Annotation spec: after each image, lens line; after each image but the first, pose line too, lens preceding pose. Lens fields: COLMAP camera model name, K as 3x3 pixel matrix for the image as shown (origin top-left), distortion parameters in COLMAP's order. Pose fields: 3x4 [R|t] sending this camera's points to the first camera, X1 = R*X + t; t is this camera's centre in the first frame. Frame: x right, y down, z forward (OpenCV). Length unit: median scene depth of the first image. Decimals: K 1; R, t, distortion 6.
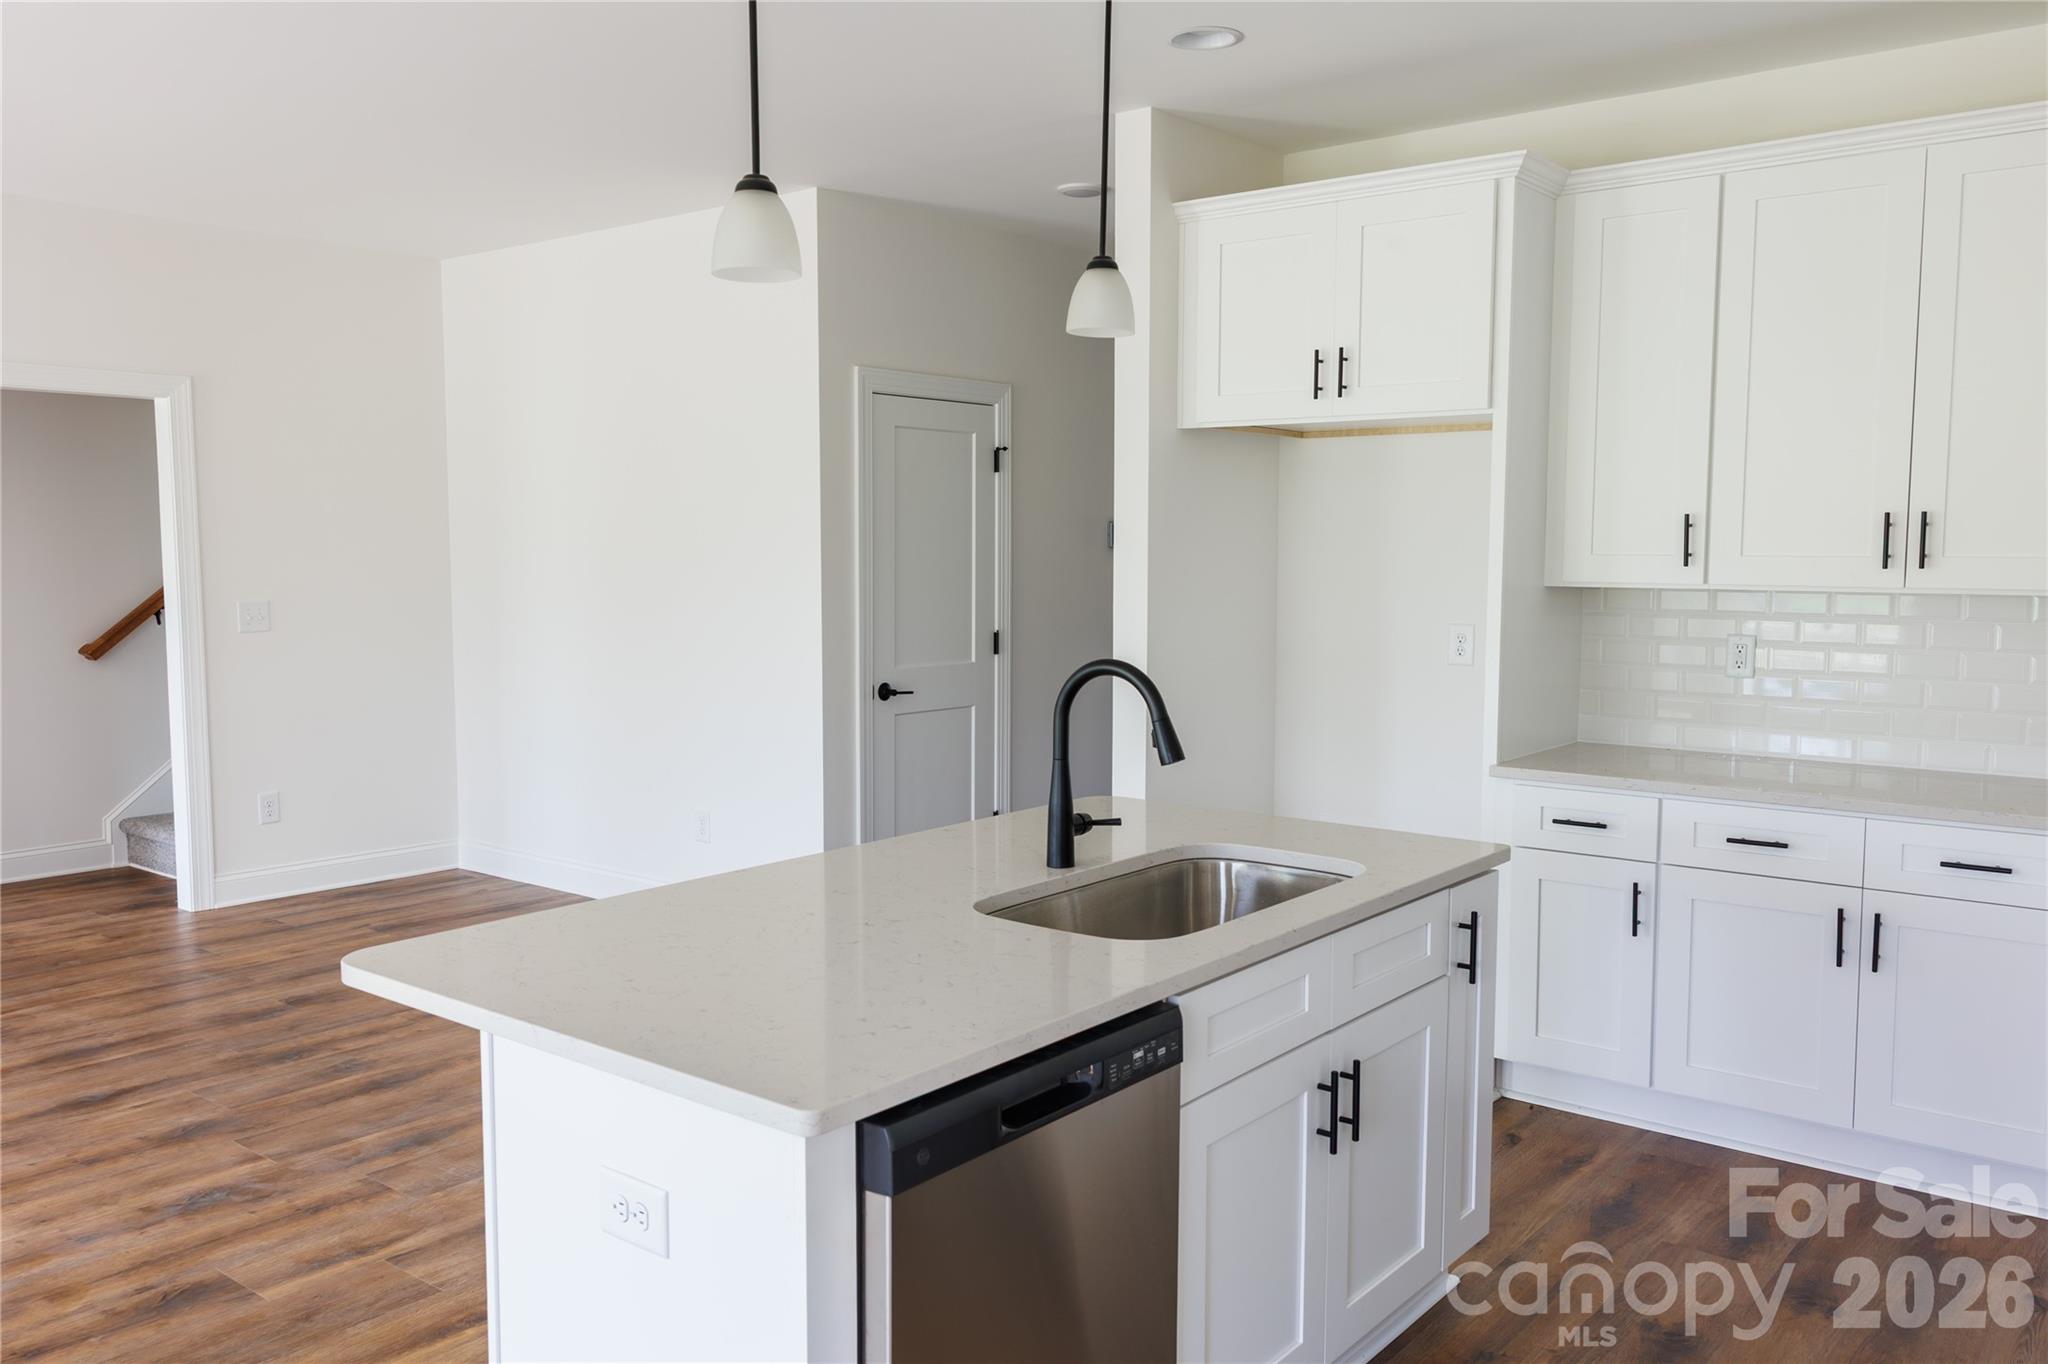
lens RADIAL K [[1611.3, 0, 1024.0], [0, 1611.3, 682.0], [0, 0, 1]] dist [0.009382, 0.004623]
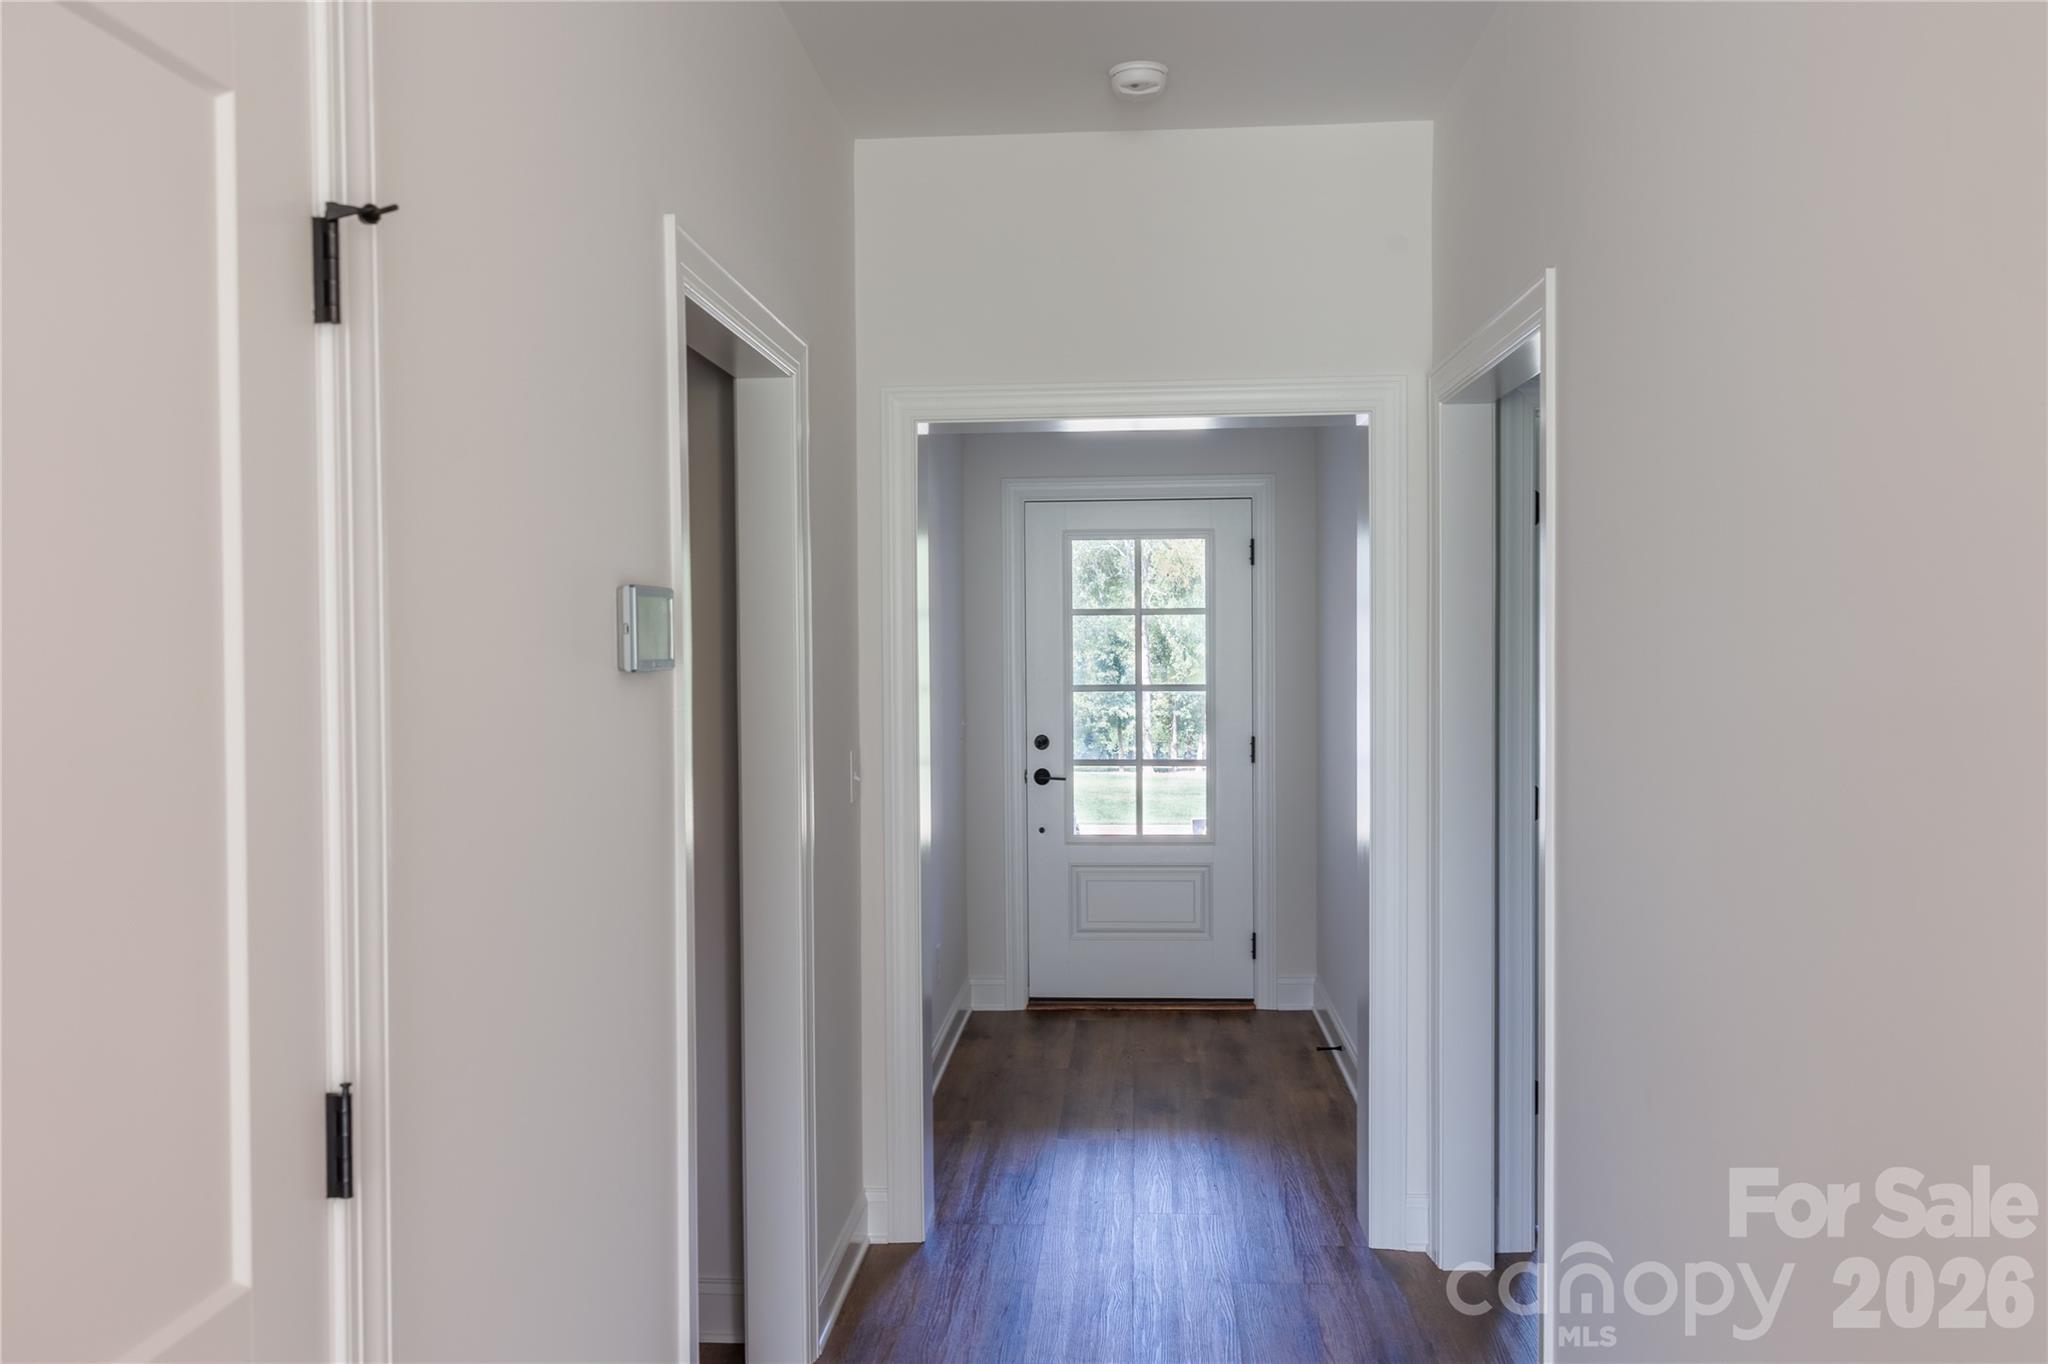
lens RADIAL K [[1611.3, 0, 1024.0], [0, 1611.3, 682.0], [0, 0, 1]] dist [0.009382, 0.004623]
pose [[0.820455, -0.020827, 0.571332, -0.100974], [0.058276, 0.997178, -0.047336, -0.110982], [-0.568733, 0.072132, 0.819353, 1.257452]]
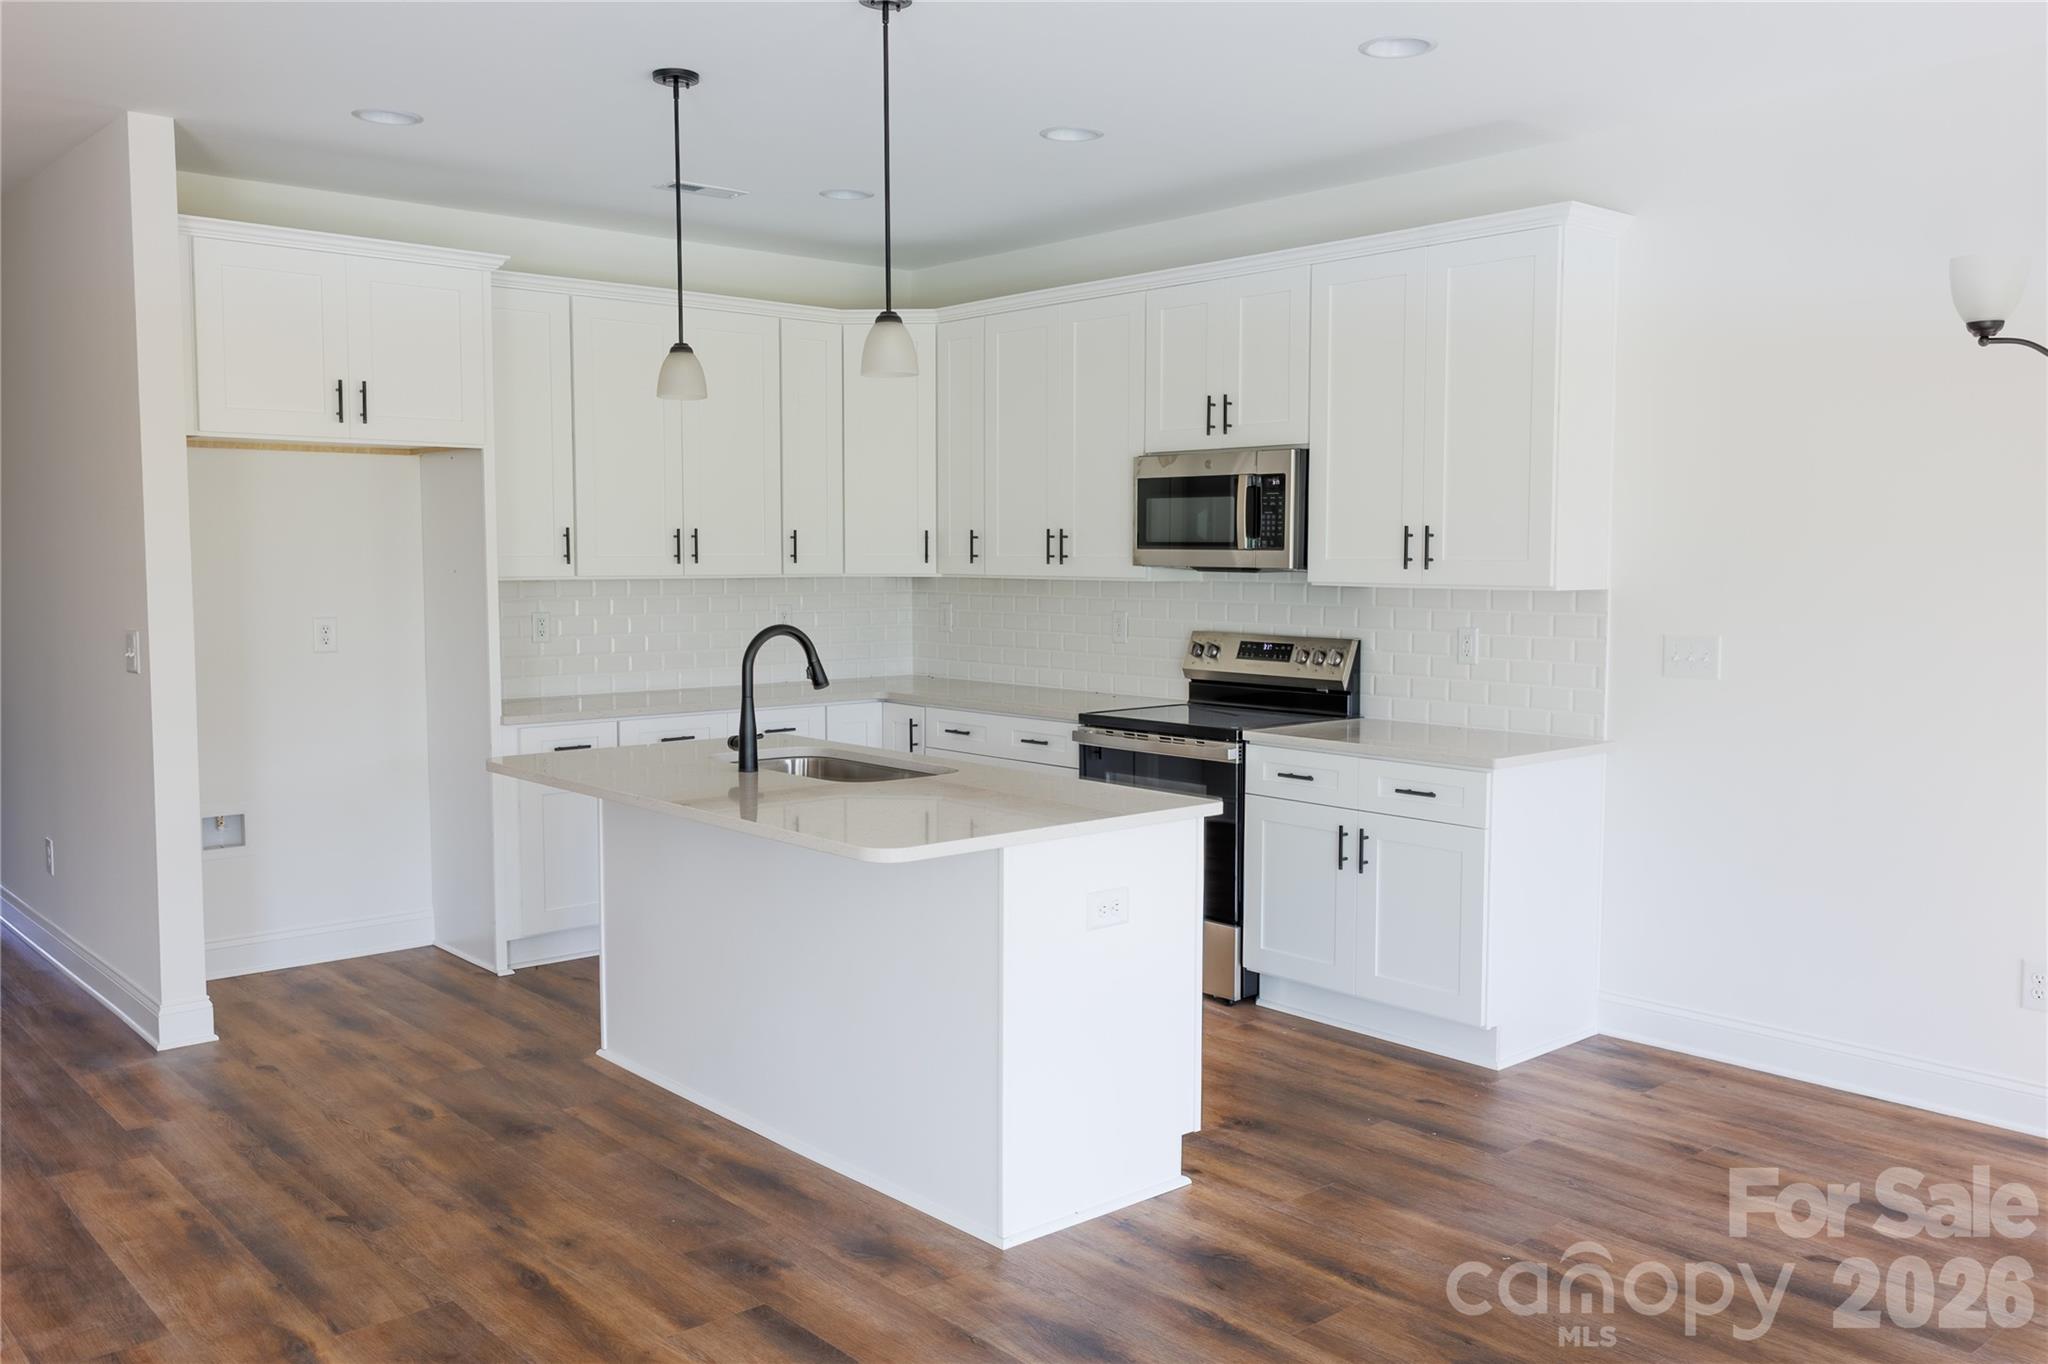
lens RADIAL K [[1687.0, 0, 1024.0], [0, 1687.0, 682.0], [0, 0, 1]] dist [0.009290, -0.002408]
pose [[0.172141, -0.079006, 0.981899, -1.025232], [0.085827, 0.994191, 0.064949, -0.030588], [-0.981326, 0.073093, 0.177922, 0.351846]]
